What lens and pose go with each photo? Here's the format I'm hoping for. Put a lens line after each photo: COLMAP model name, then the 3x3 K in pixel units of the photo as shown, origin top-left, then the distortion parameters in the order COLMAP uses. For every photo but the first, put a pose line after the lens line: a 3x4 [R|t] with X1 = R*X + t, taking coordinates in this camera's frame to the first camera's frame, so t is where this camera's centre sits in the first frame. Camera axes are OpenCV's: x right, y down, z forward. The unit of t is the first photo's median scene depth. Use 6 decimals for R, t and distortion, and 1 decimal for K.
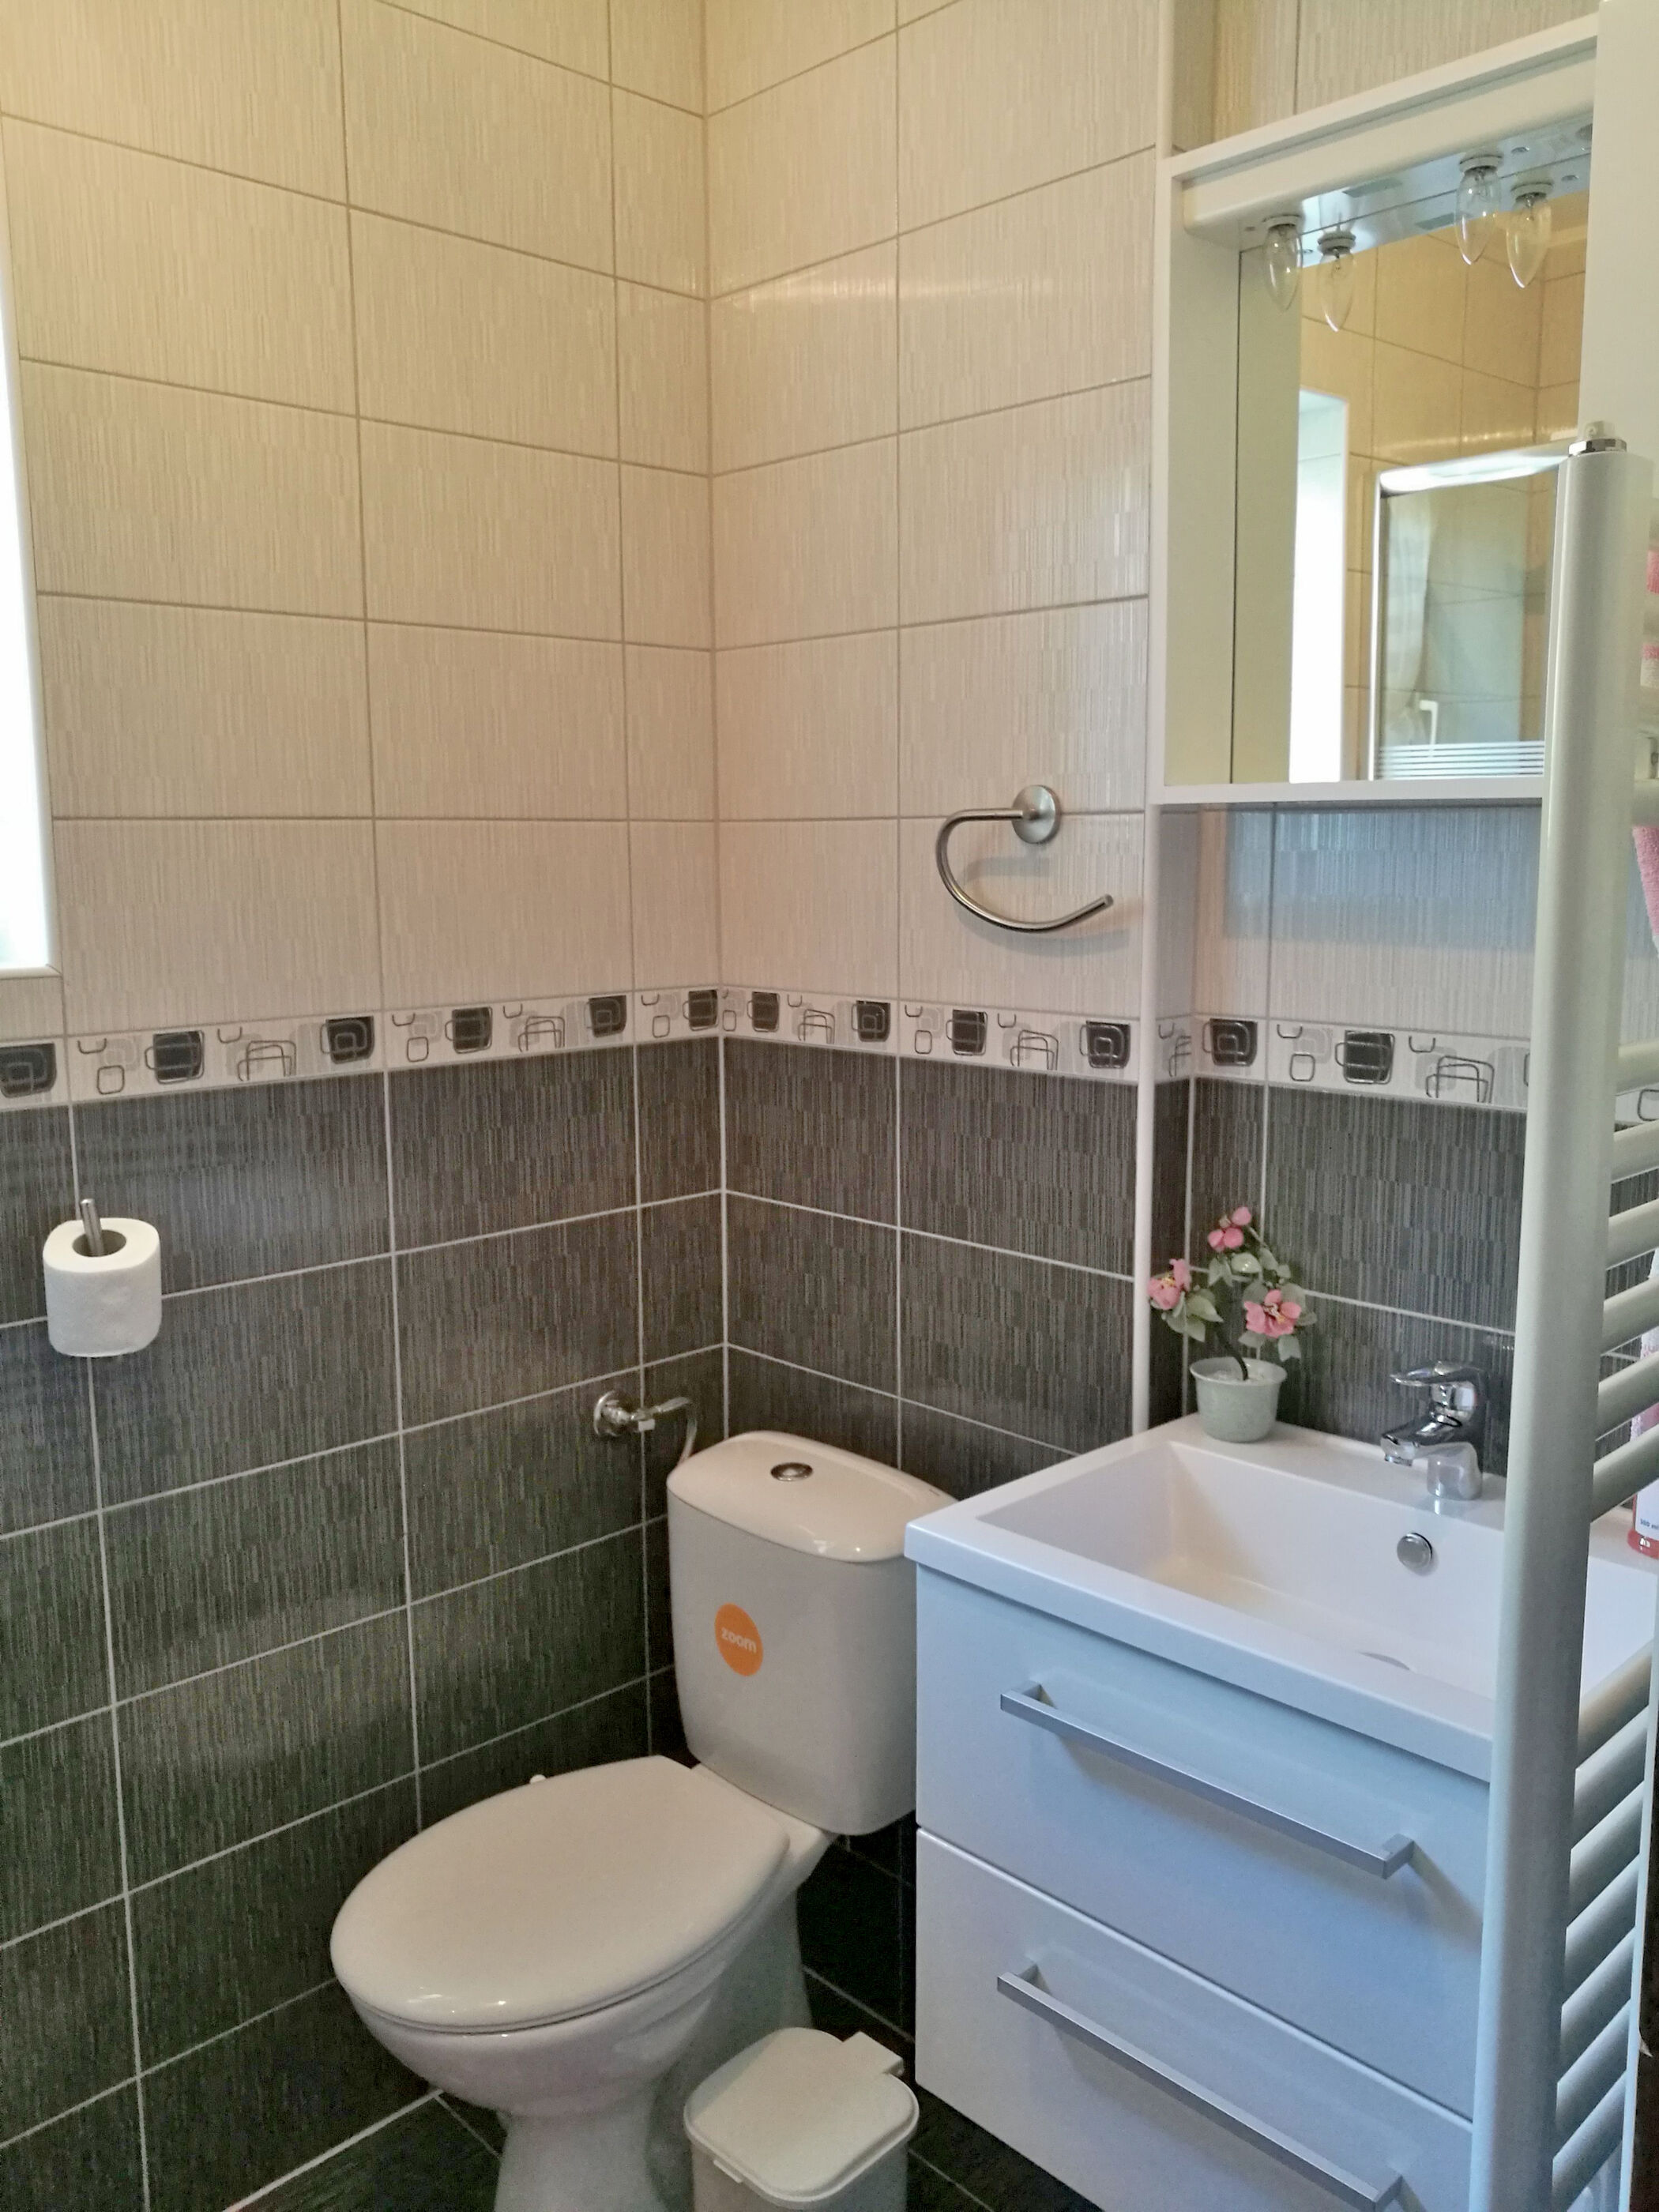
lens RADIAL K [[1751.8, 0, 873.6], [0, 1751.8, 1106.0], [0, 0, 1]] dist [0.037964, -0.046212]
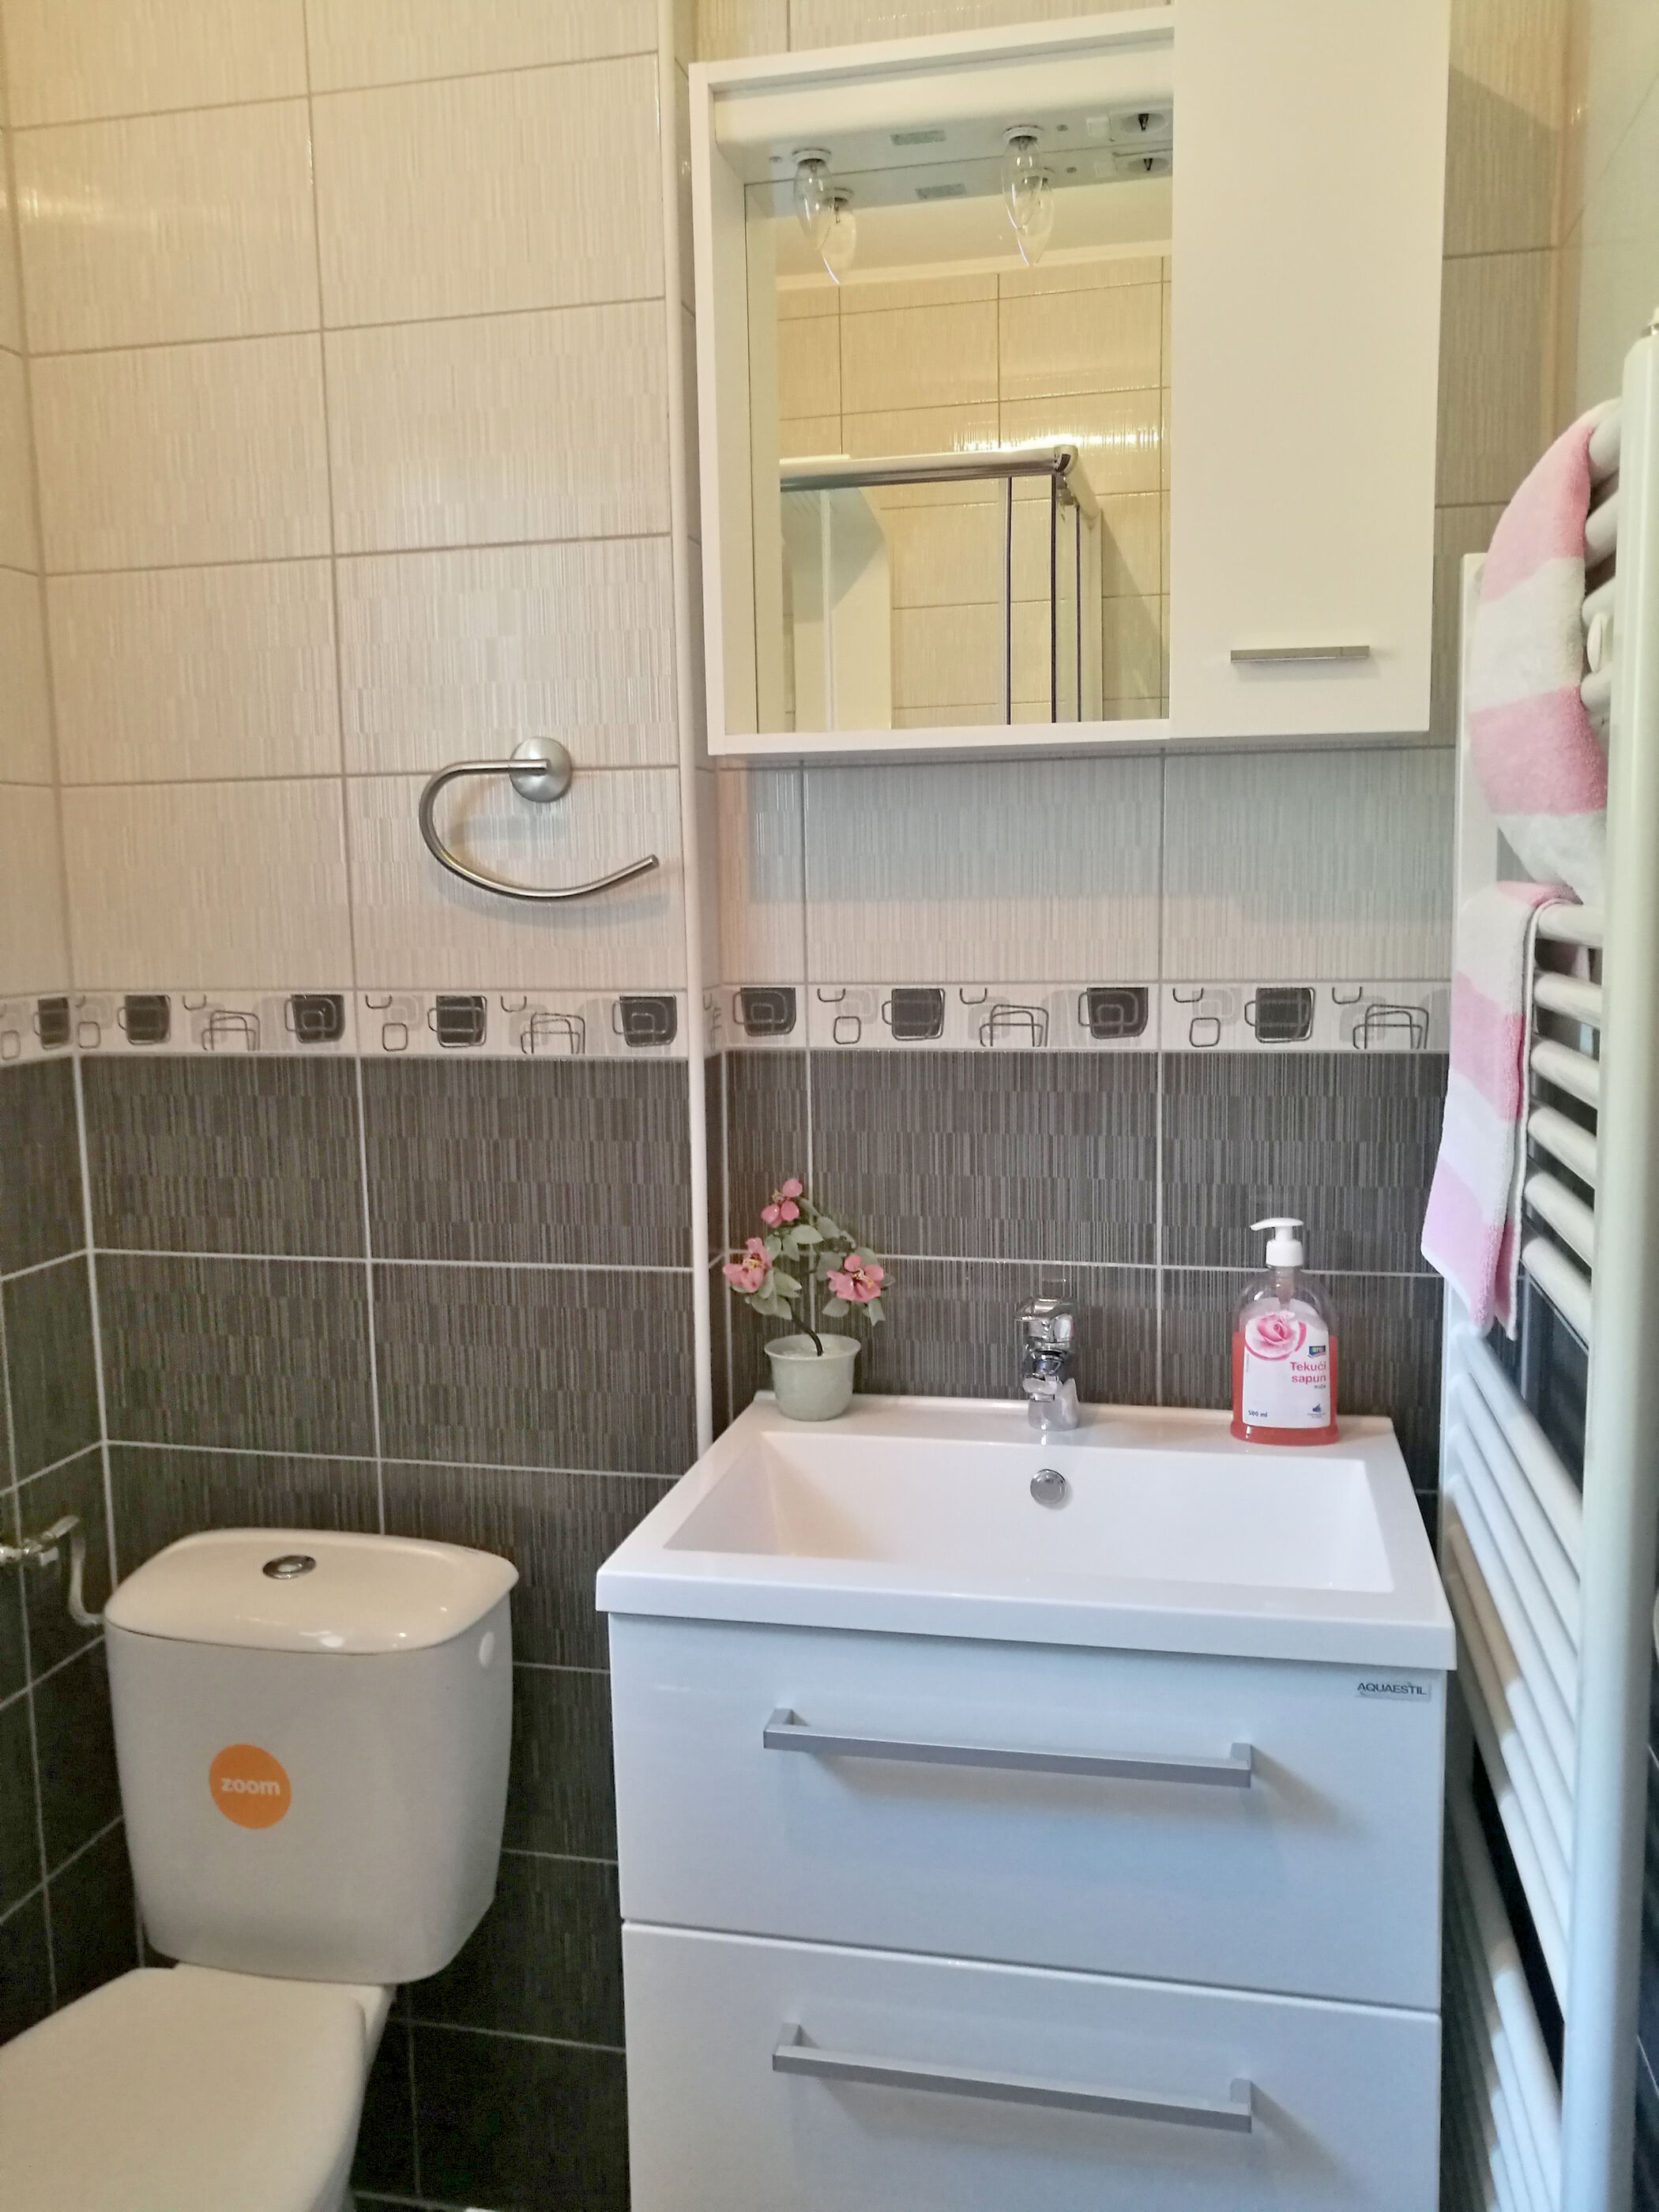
lens RADIAL K [[1751.8, 0, 837.8], [0, 1751.8, 1105.4], [0, 0, 1]] dist [0.037964, -0.046212]
pose [[0.837278, -0.083314, 0.540393, -0.282453], [0.095628, 0.995403, 0.005299, 0.014195], [-0.538350, 0.047240, 0.841396, 0.171090]]
